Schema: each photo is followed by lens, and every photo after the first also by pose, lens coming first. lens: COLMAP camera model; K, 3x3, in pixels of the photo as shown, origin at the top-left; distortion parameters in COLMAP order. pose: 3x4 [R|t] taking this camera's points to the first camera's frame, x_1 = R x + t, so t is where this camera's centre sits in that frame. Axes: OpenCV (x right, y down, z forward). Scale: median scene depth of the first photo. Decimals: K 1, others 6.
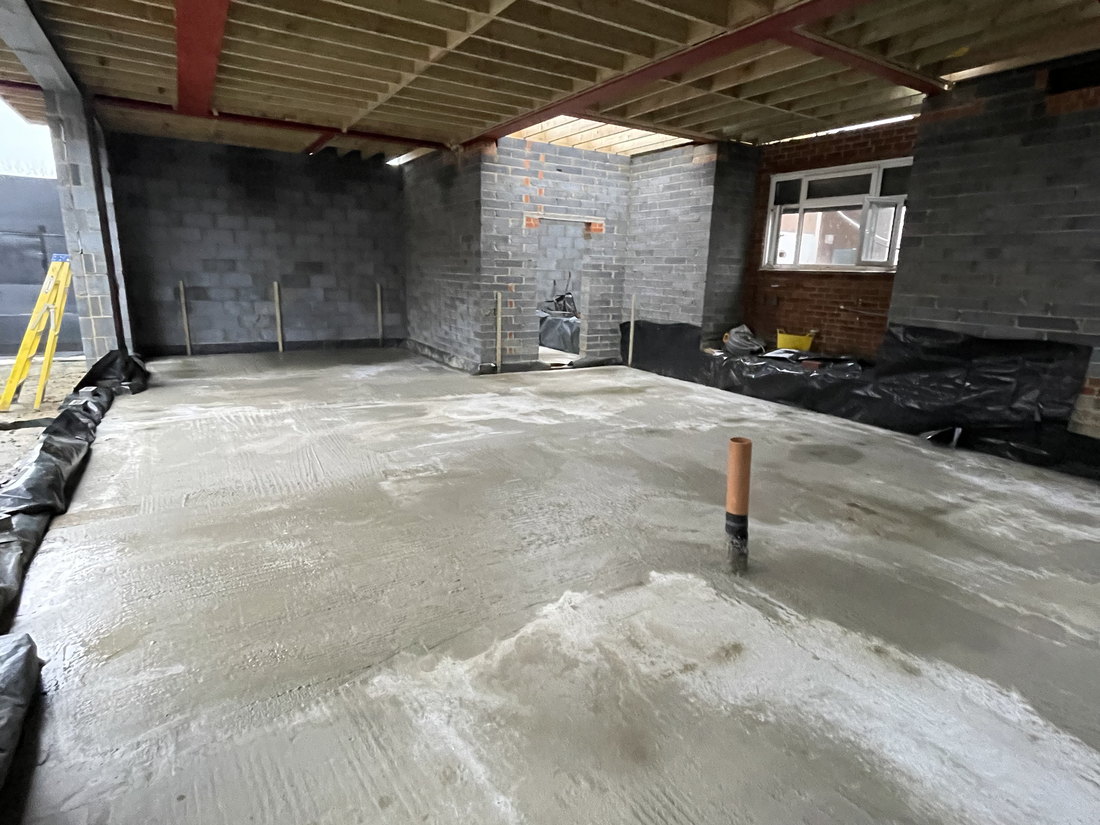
lens RADIAL K [[589.2, 0, 552.1], [0, 589.2, 412.4], [0, 0, 1]] dist [0.004513, -0.000324]
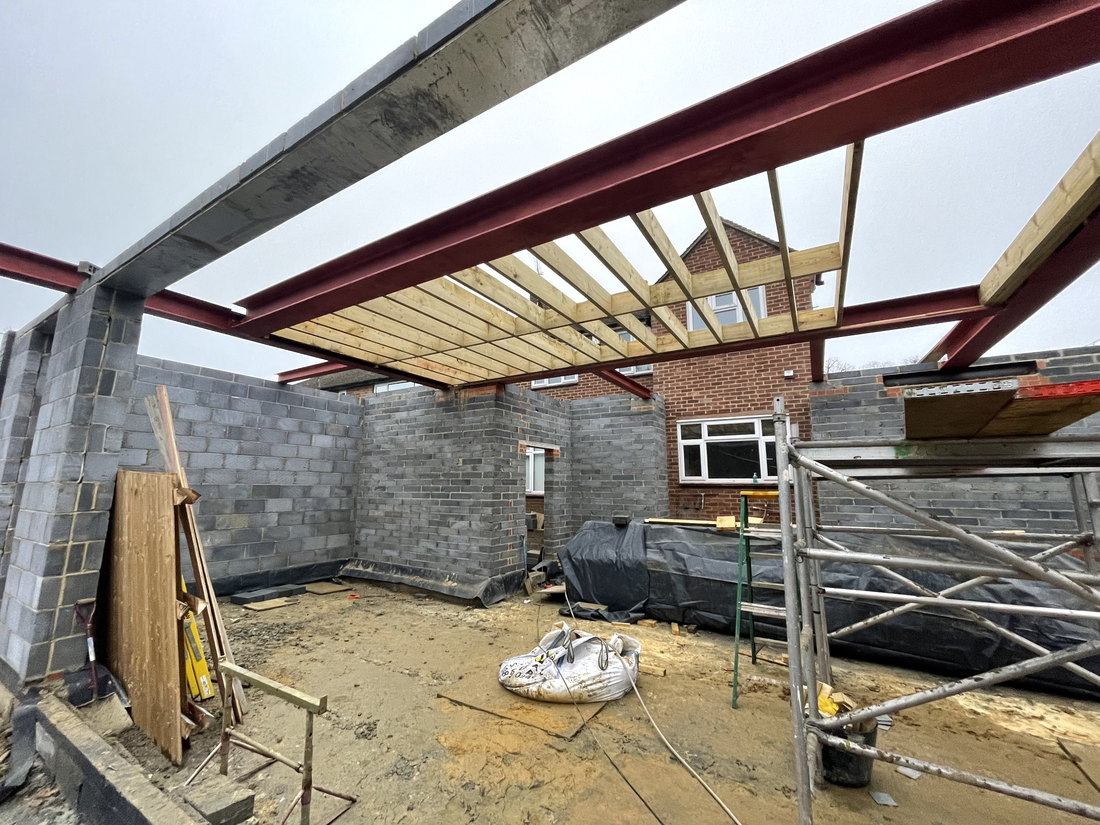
lens RADIAL K [[441.9, 0, 547.2], [0, 441.9, 410.7], [0, 0, 1]] dist [0.004760, 0.000018]
pose [[0.891756, 0.051823, 0.449539, -0.391478], [0.126568, 0.925207, -0.357733, -0.062557], [-0.434455, 0.375907, 0.818500, 0.202656]]
